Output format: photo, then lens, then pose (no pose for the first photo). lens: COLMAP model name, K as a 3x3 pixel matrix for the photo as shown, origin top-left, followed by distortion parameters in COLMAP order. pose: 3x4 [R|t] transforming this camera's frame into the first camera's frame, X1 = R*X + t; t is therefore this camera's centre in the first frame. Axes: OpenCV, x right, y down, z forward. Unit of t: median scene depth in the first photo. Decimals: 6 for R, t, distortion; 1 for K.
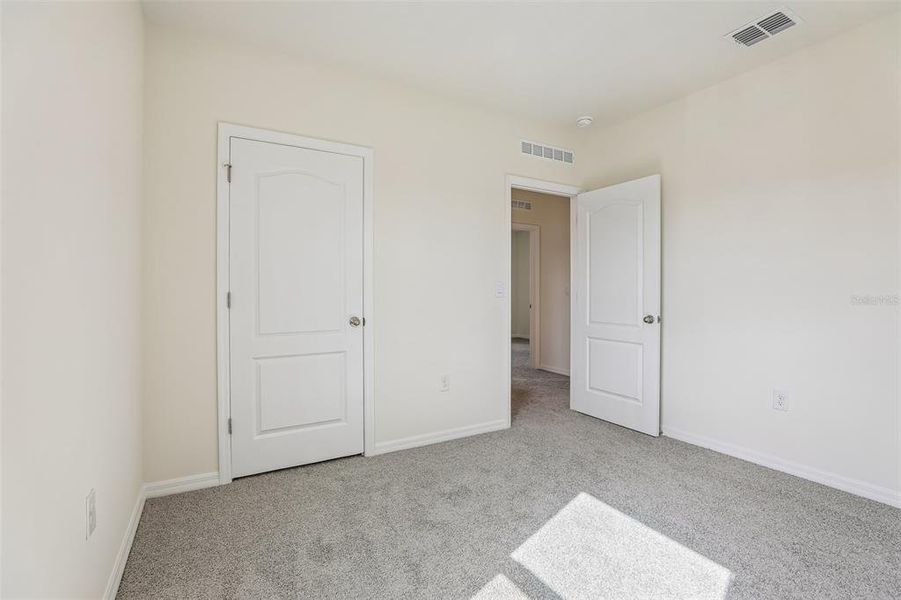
lens RADIAL K [[410.3, 0, 450.0], [0, 410.3, 298.1], [0, 0, 1]] dist [-0.013478, 0.001358]
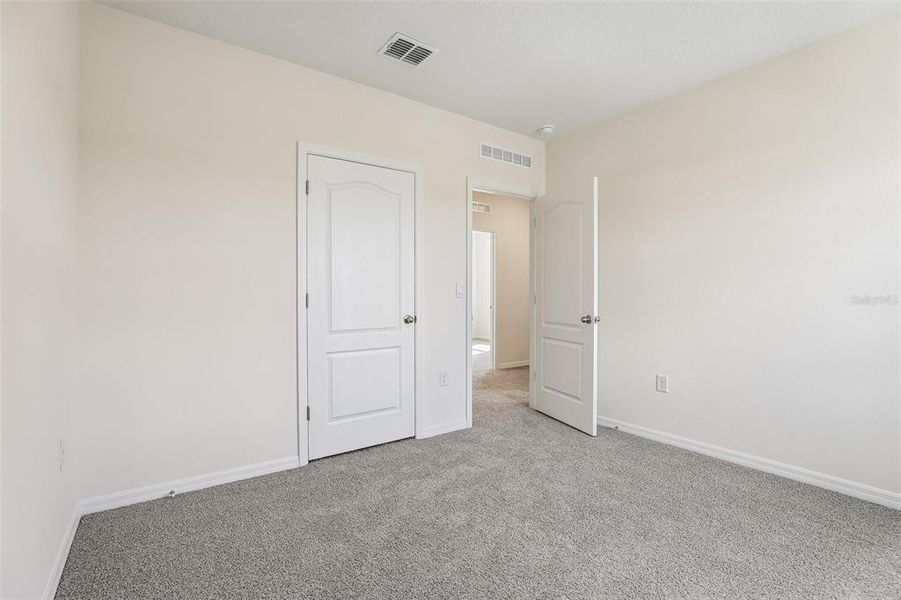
lens RADIAL K [[410.3, 0, 454.2], [0, 410.3, 303.9], [0, 0, 1]] dist [-0.013478, 0.001358]
pose [[0.994096, -0.001965, 0.108489, -0.246551], [0.000681, 0.999929, 0.011869, 0.001387], [-0.108504, -0.011725, 0.994027, -0.140388]]
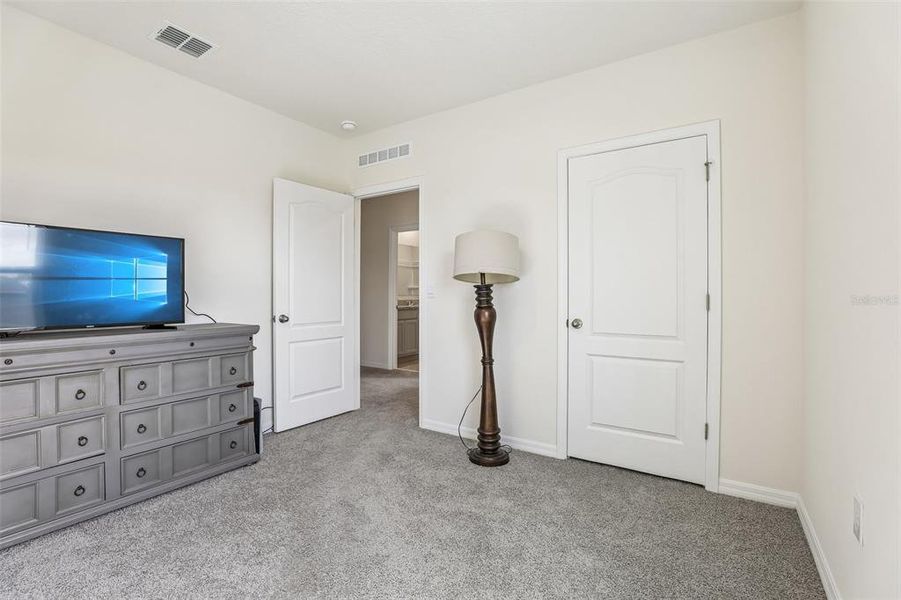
lens RADIAL K [[410.3, 0, 453.2], [0, 410.3, 300.9], [0, 0, 1]] dist [-0.013478, 0.001358]
pose [[0.462627, 0.009521, -0.886502, 0.311856], [-0.010393, 0.999932, 0.005315, 0.002707], [0.886492, 0.006755, 0.462694, 0.168898]]
